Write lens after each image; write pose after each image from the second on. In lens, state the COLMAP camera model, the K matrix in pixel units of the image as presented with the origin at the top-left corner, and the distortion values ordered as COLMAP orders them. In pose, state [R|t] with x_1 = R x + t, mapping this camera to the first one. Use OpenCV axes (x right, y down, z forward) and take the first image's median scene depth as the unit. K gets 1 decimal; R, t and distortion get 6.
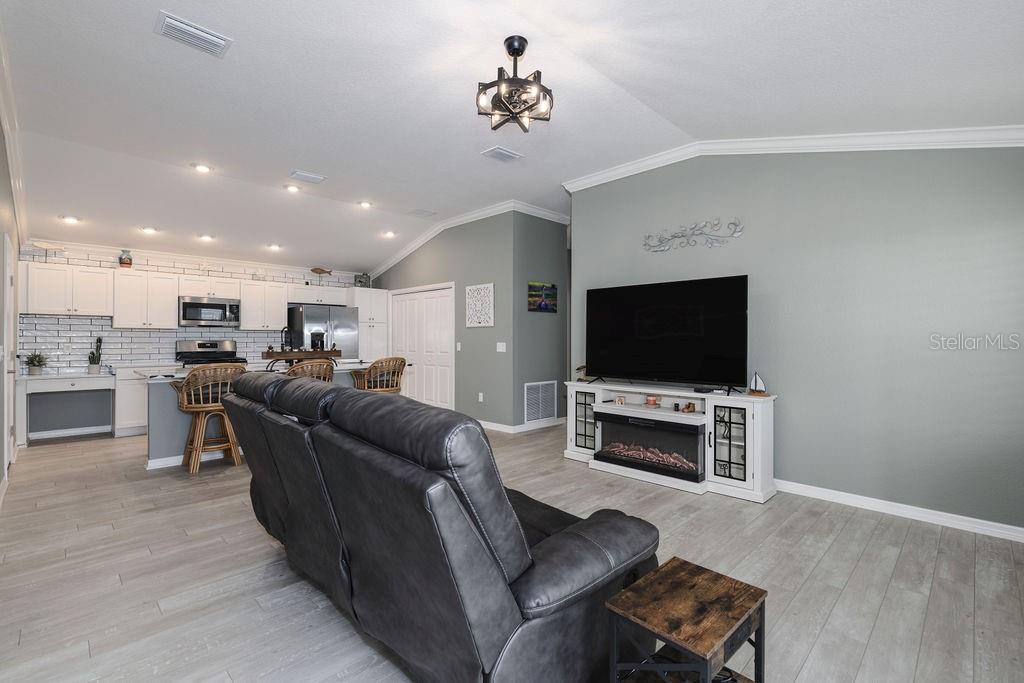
lens RADIAL K [[458.8, 0, 510.4], [0, 458.8, 338.1], [0, 0, 1]] dist [0.005854, -0.000412]
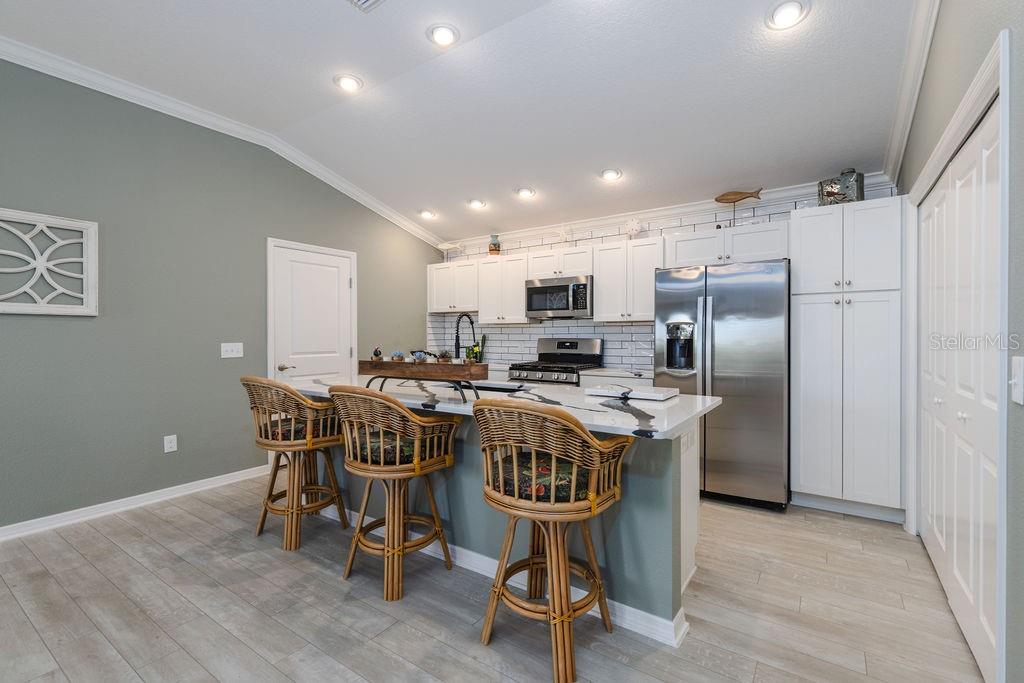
lens RADIAL K [[458.8, 0, 510.4], [0, 458.8, 338.1], [0, 0, 1]] dist [0.005854, -0.000412]
pose [[0.181989, 0.004217, -0.983291, 0.032200], [0.004665, 0.999976, 0.005152, 0.001152], [0.983289, -0.005525, 0.181965, 0.890668]]
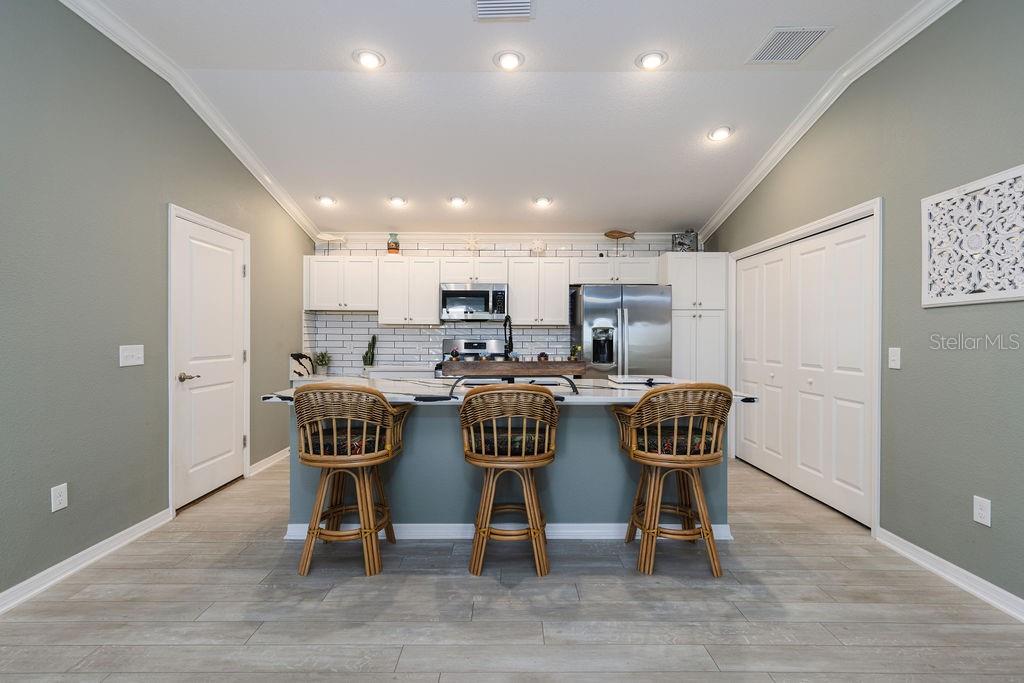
lens RADIAL K [[458.8, 0, 510.4], [0, 458.8, 338.1], [0, 0, 1]] dist [0.005854, -0.000412]
pose [[0.712285, 0.003101, -0.701884, -0.080189], [-0.000752, 0.999993, 0.003655, 0.000712], [0.701890, -0.002076, 0.712282, 0.556623]]
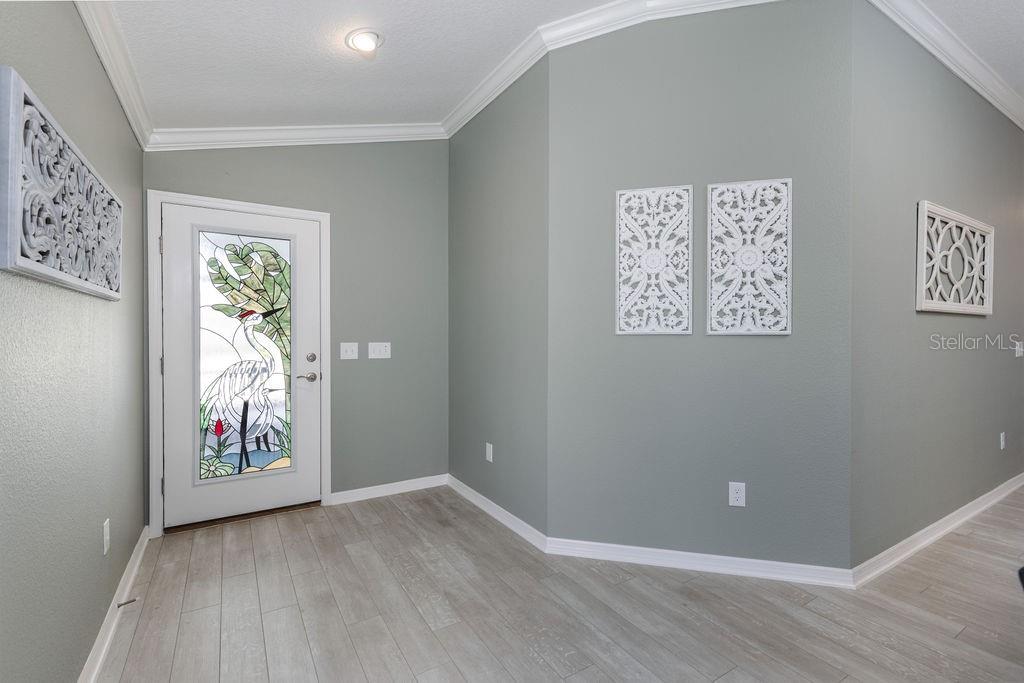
lens RADIAL K [[458.8, 0, 510.4], [0, 458.8, 338.1], [0, 0, 1]] dist [0.005854, -0.000412]
pose [[-0.224033, 0.006175, -0.974562, 0.101312], [0.003726, 0.999978, 0.005479, -0.000950], [0.974574, -0.002404, -0.224051, 0.073994]]
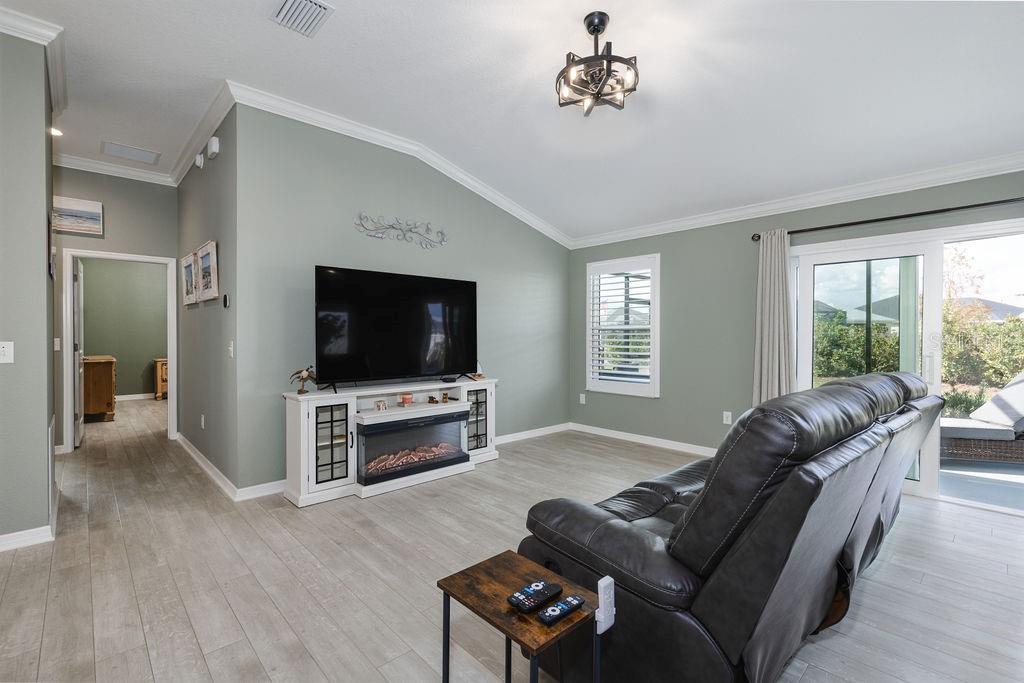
lens RADIAL K [[458.8, 0, 510.4], [0, 458.8, 338.1], [0, 0, 1]] dist [0.005854, -0.000412]
pose [[0.027299, -0.009345, 0.999584, -0.442378], [-0.004367, 0.999946, 0.009468, 0.001080], [-0.999618, -0.004624, 0.027257, 0.537680]]
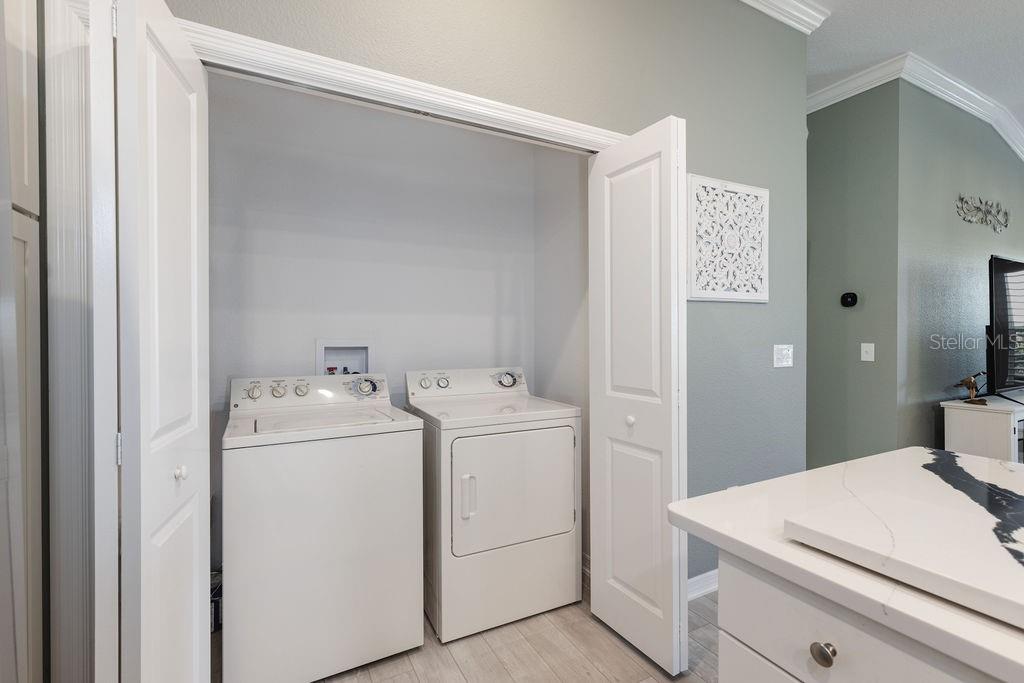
lens RADIAL K [[458.8, 0, 510.4], [0, 458.8, 338.1], [0, 0, 1]] dist [0.005854, -0.000412]
pose [[0.285110, -0.006657, 0.958472, -0.496534], [0.004694, 0.999974, 0.005549, 0.001207], [-0.958483, 0.002917, 0.285134, 1.158427]]
